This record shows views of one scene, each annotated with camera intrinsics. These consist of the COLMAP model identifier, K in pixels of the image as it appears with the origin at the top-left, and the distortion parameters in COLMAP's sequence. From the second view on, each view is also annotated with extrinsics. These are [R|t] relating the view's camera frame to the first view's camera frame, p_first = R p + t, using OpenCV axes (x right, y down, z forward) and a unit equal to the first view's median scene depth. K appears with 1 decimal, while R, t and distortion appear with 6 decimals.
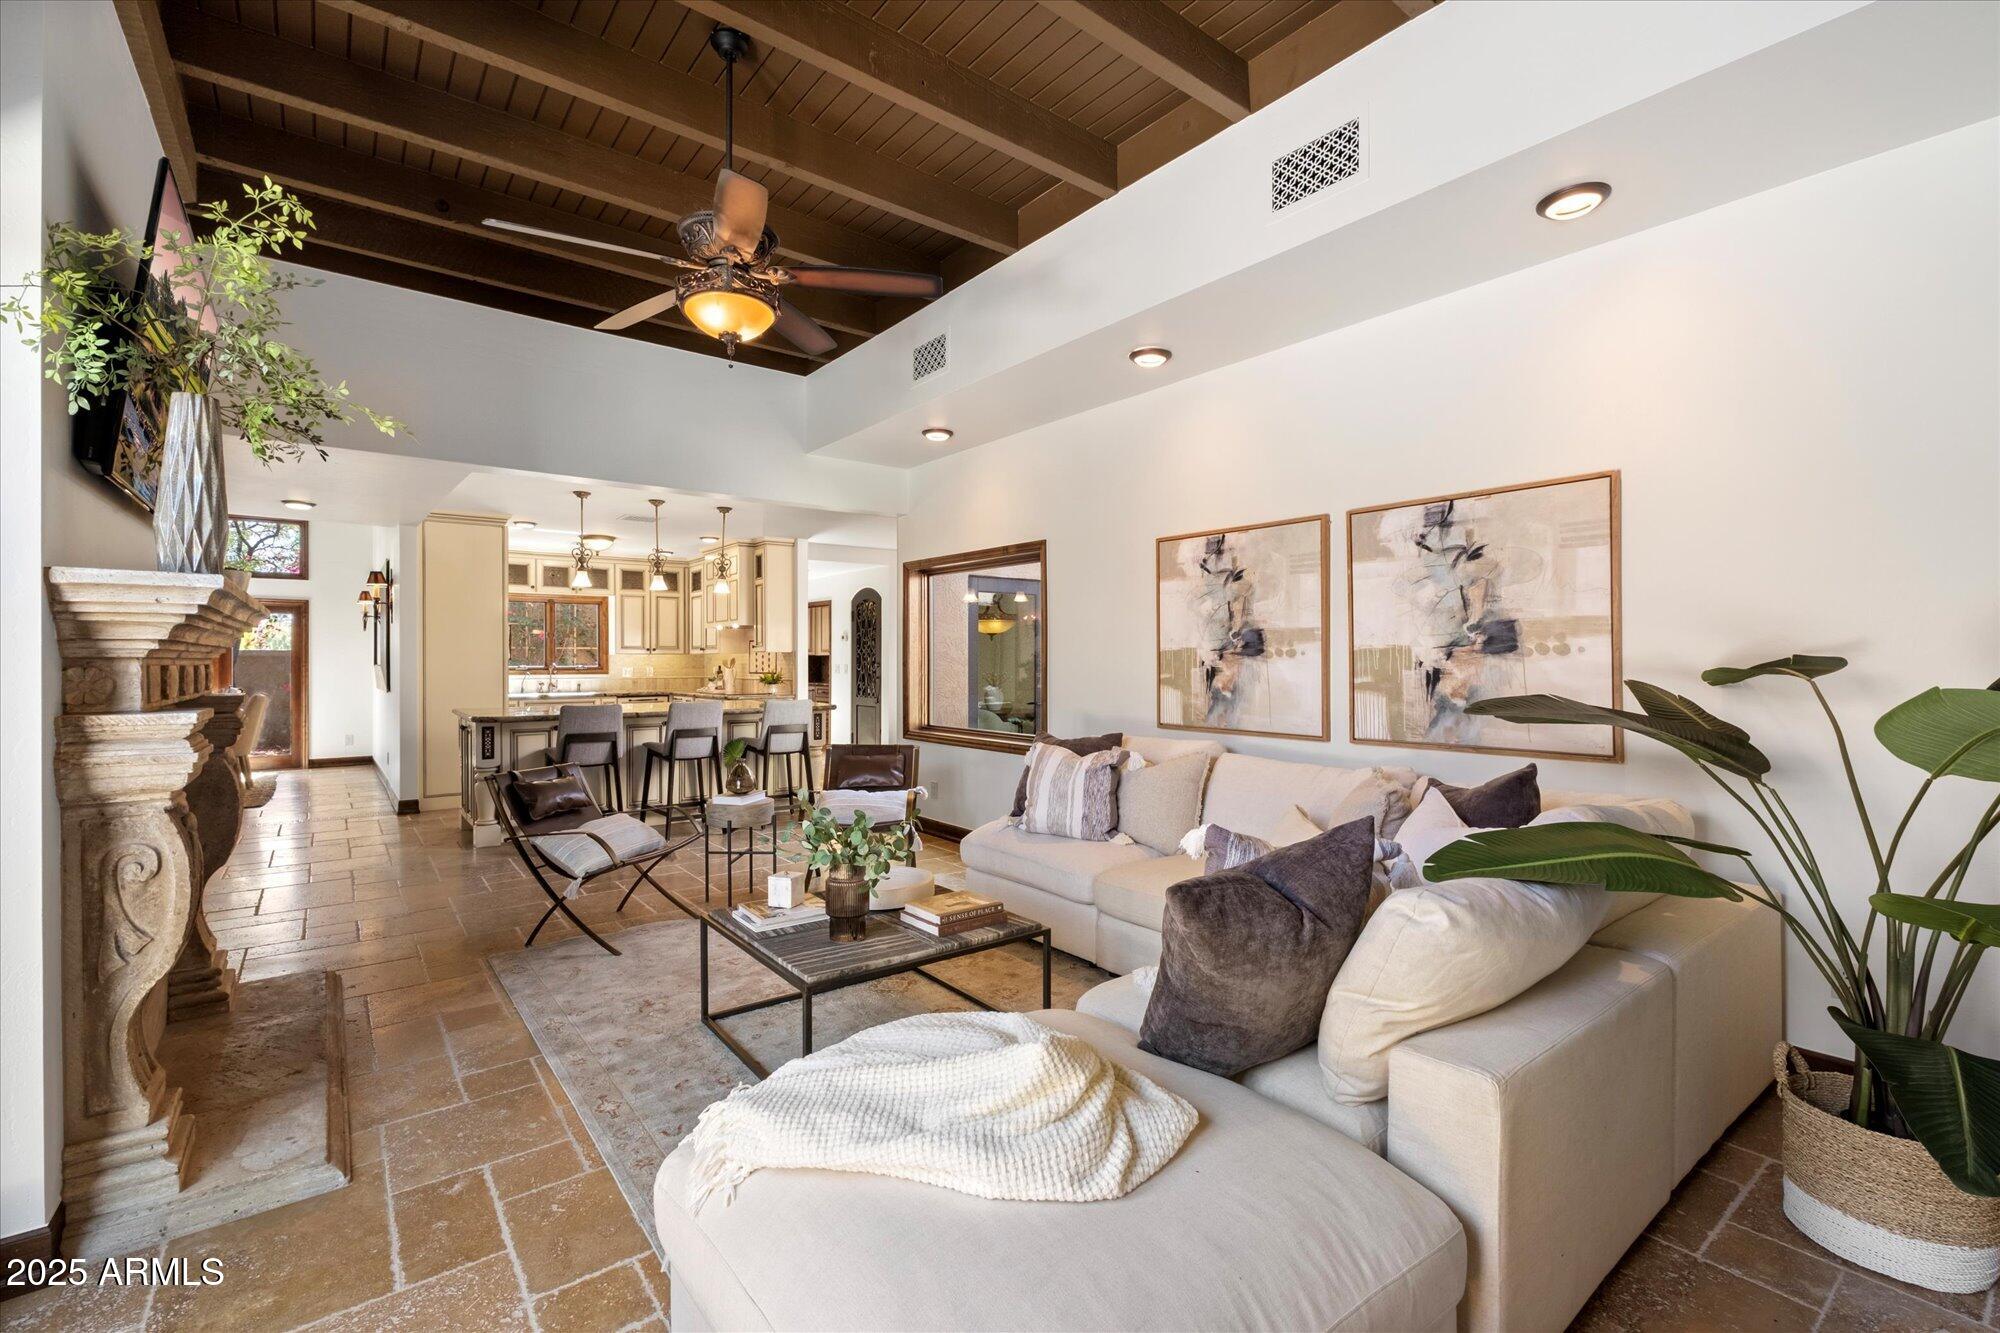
lens RADIAL K [[856.3, 0, 992.0], [0, 856.3, 662.5], [0, 0, 1]] dist [0.003662, 0.000562]
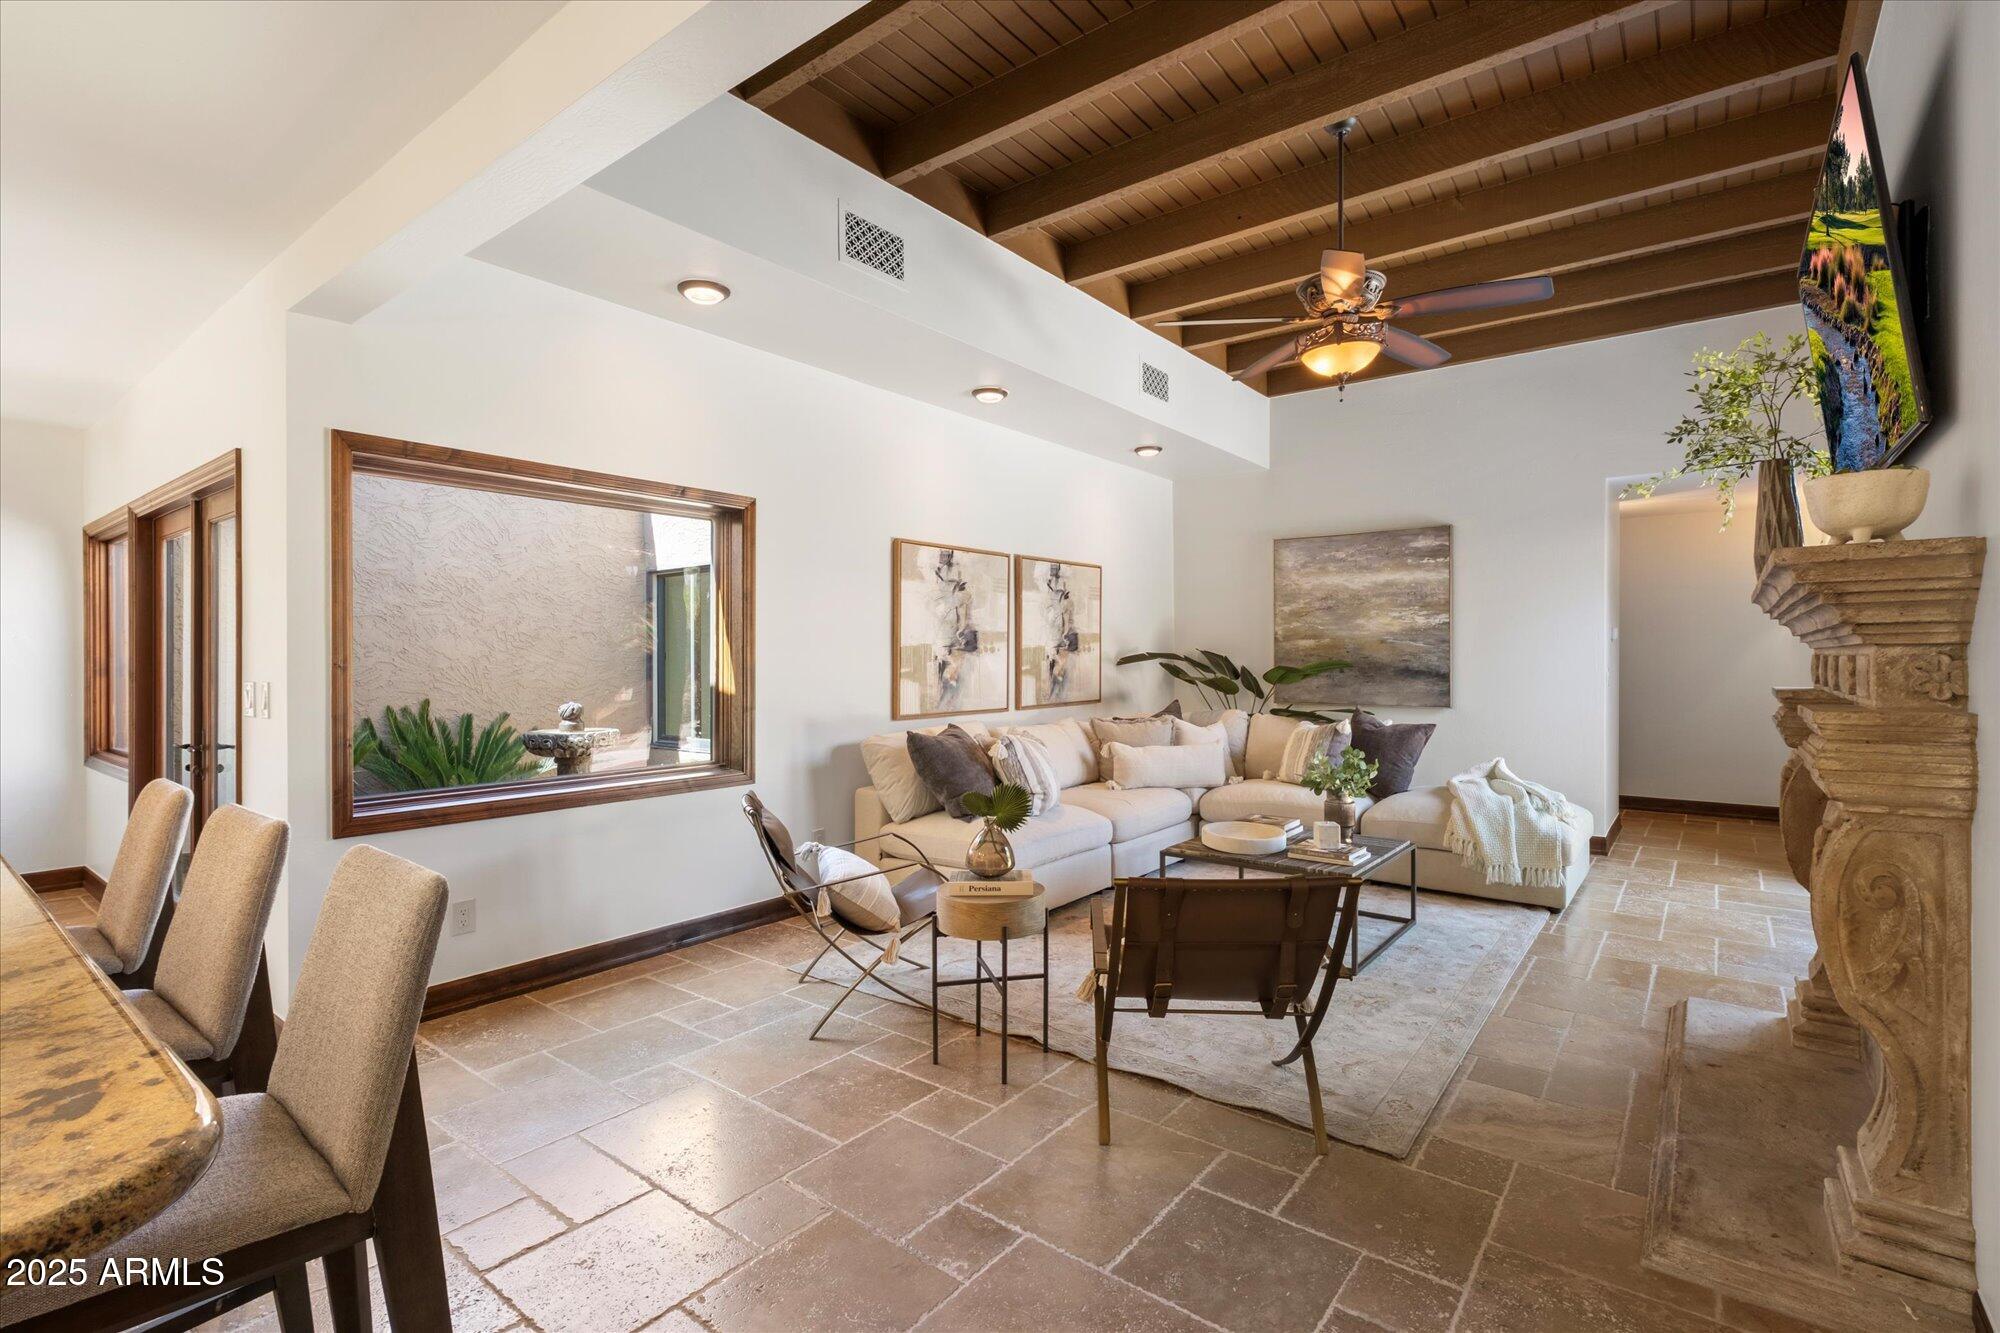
lens RADIAL K [[910.1, 0, 999.2], [0, 910.1, 659.2], [0, 0, 1]] dist [-0.015840, -0.000149]
pose [[-0.237893, 0.000145, 0.971291, -0.998027], [0.009565, 0.999952, 0.002193, 0.001121], [-0.971244, 0.009813, -0.237883, 1.257165]]
